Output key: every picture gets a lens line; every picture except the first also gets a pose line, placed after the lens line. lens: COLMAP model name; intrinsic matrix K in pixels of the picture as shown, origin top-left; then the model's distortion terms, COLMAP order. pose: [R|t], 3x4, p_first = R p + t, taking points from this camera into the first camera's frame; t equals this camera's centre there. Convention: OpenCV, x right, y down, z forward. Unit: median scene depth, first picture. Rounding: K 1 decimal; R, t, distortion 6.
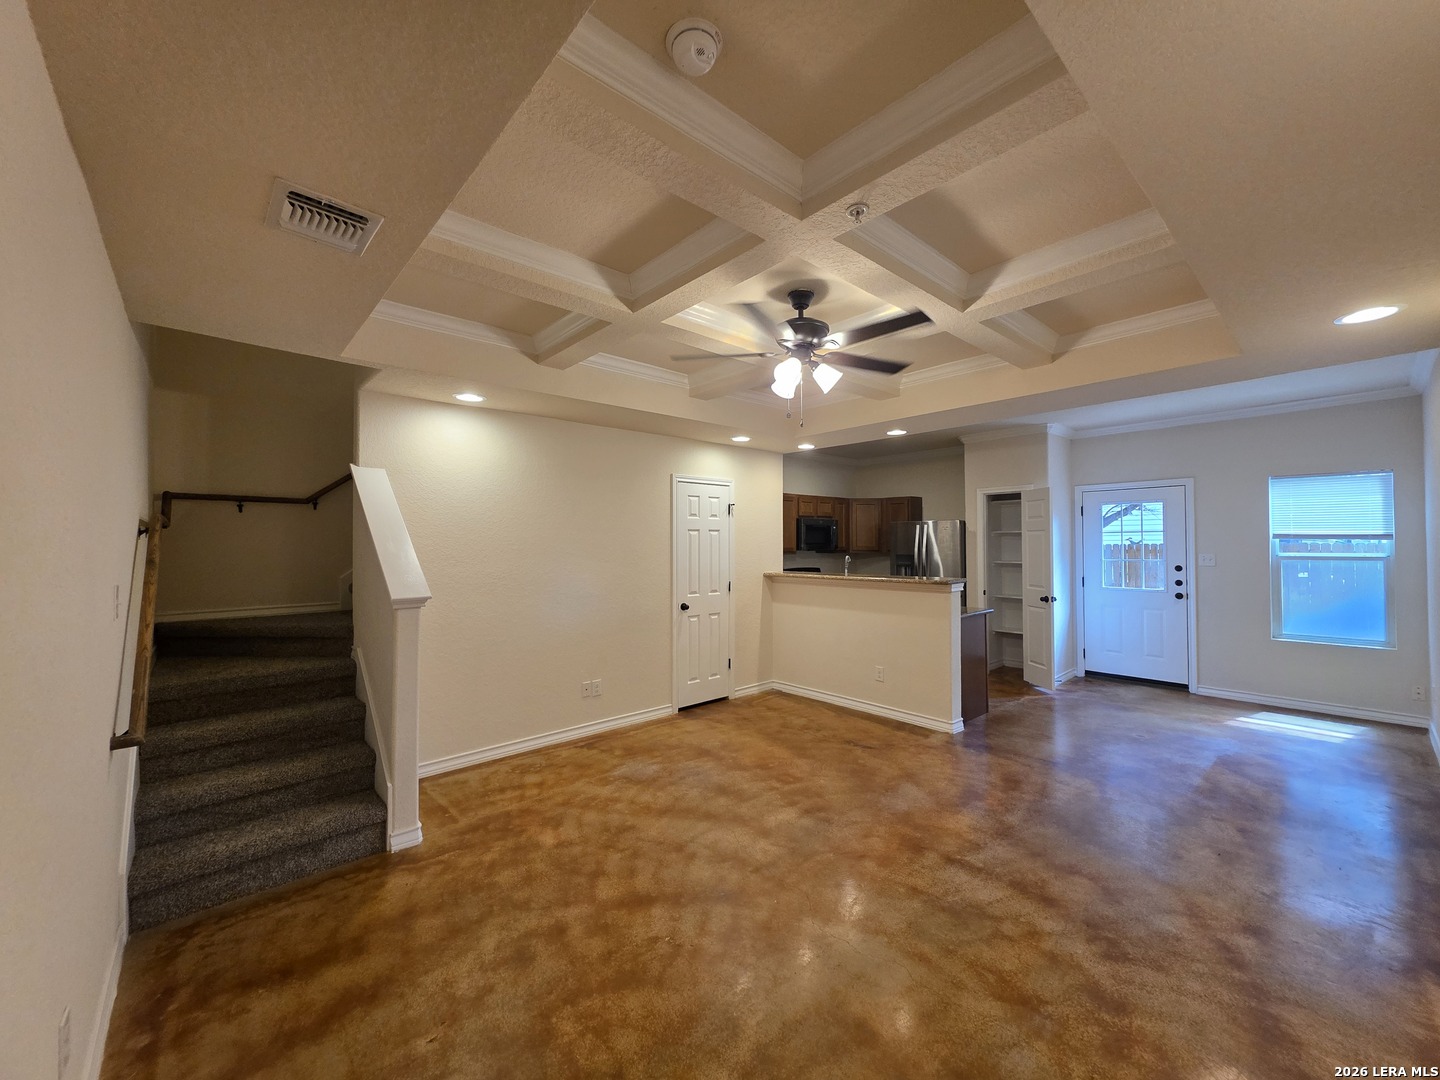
lens RADIAL K [[575.0, 0, 724.7], [0, 575.0, 536.3], [0, 0, 1]] dist [0.002081, -0.000056]
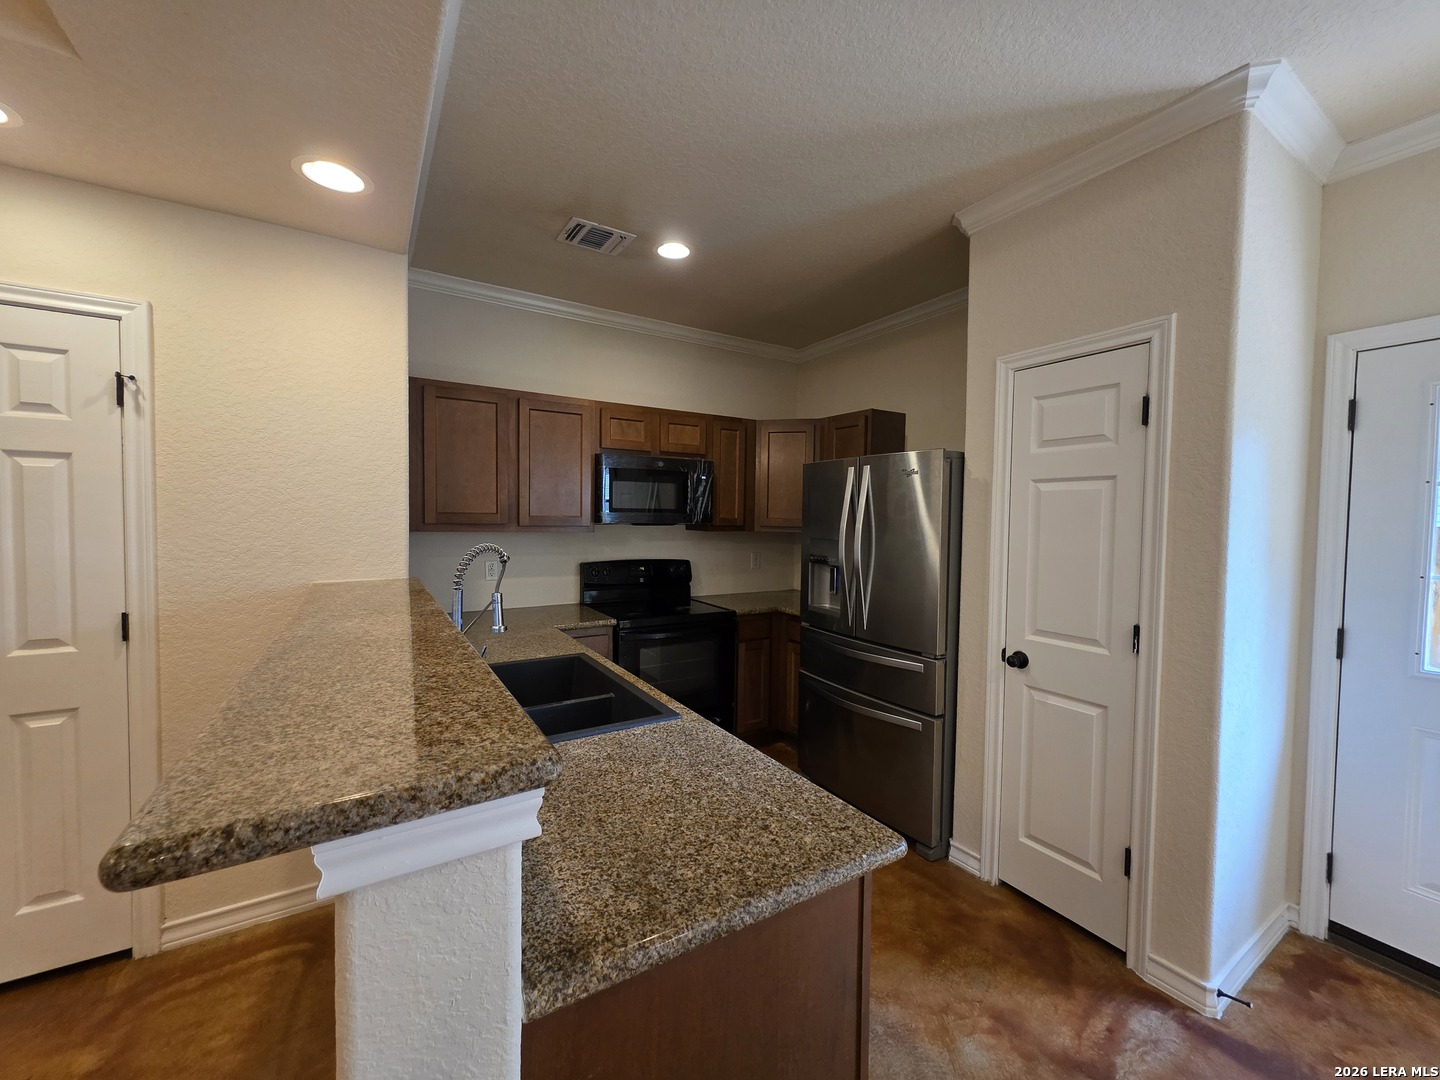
lens RADIAL K [[575.0, 0, 723.0], [0, 575.0, 535.7], [0, 0, 1]] dist [0.002081, -0.000056]
pose [[0.983789, 0.024814, -0.177605, 0.627418], [-0.016294, 0.998652, 0.049272, 0.020215], [0.178588, -0.045579, 0.982868, 1.147684]]
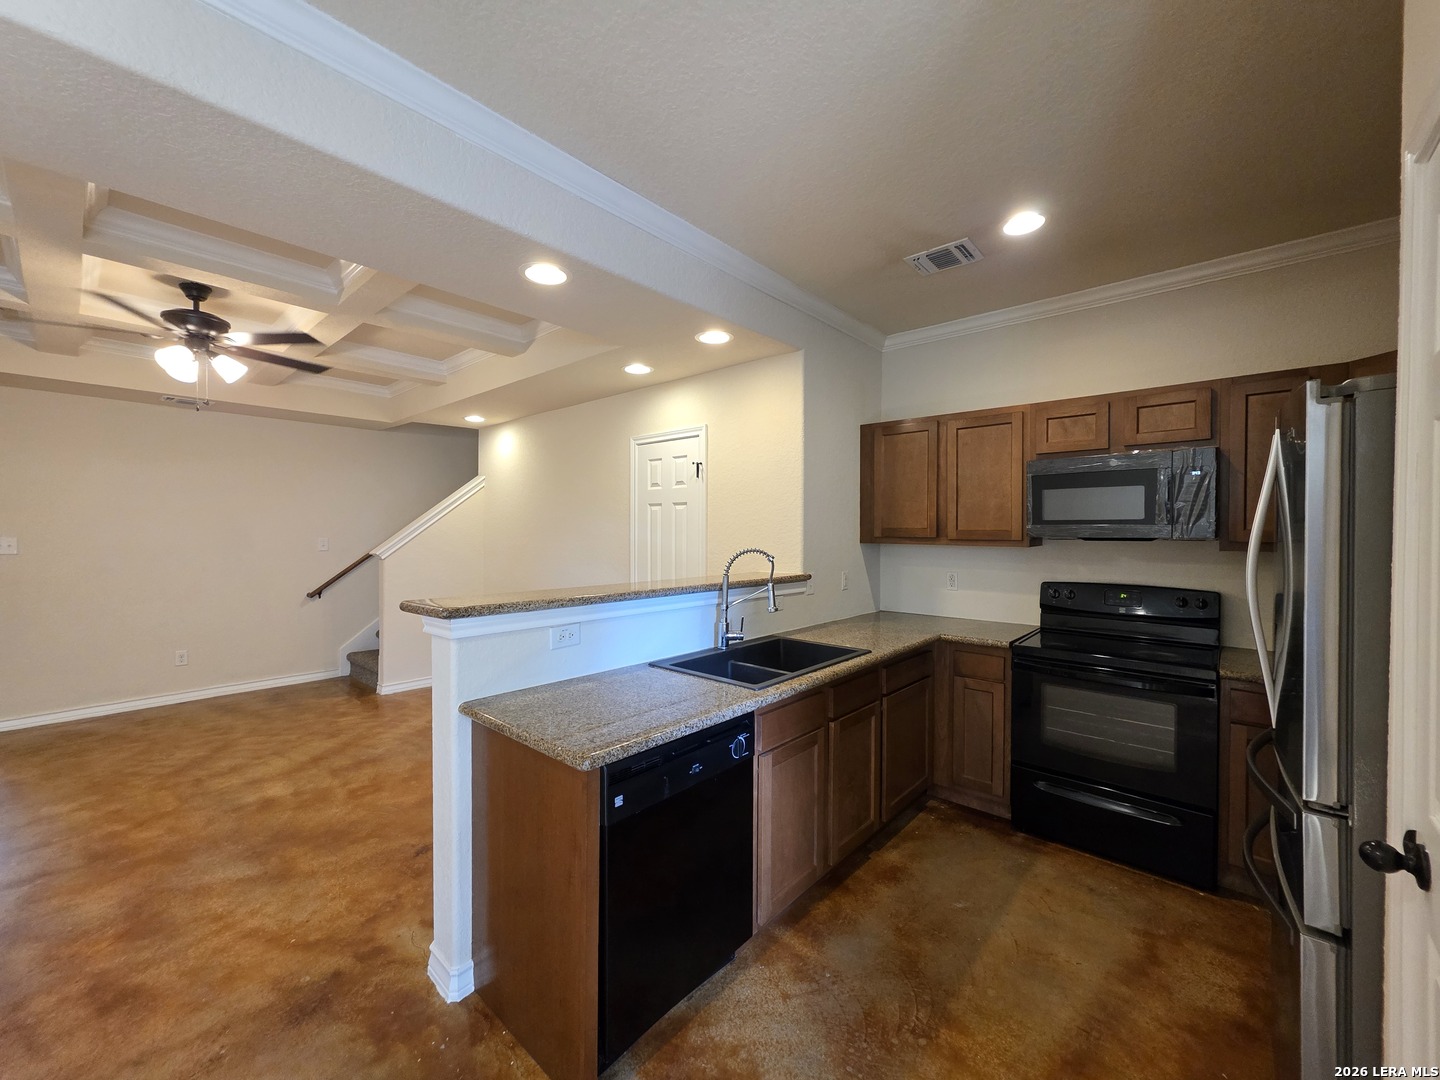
lens RADIAL K [[575.0, 0, 721.8], [0, 575.0, 535.2], [0, 0, 1]] dist [0.002081, -0.000056]
pose [[0.110312, 0.014713, -0.993788, 1.054836], [0.010165, 0.999821, 0.015930, 0.027681], [0.993845, -0.011859, 0.110143, 1.484259]]
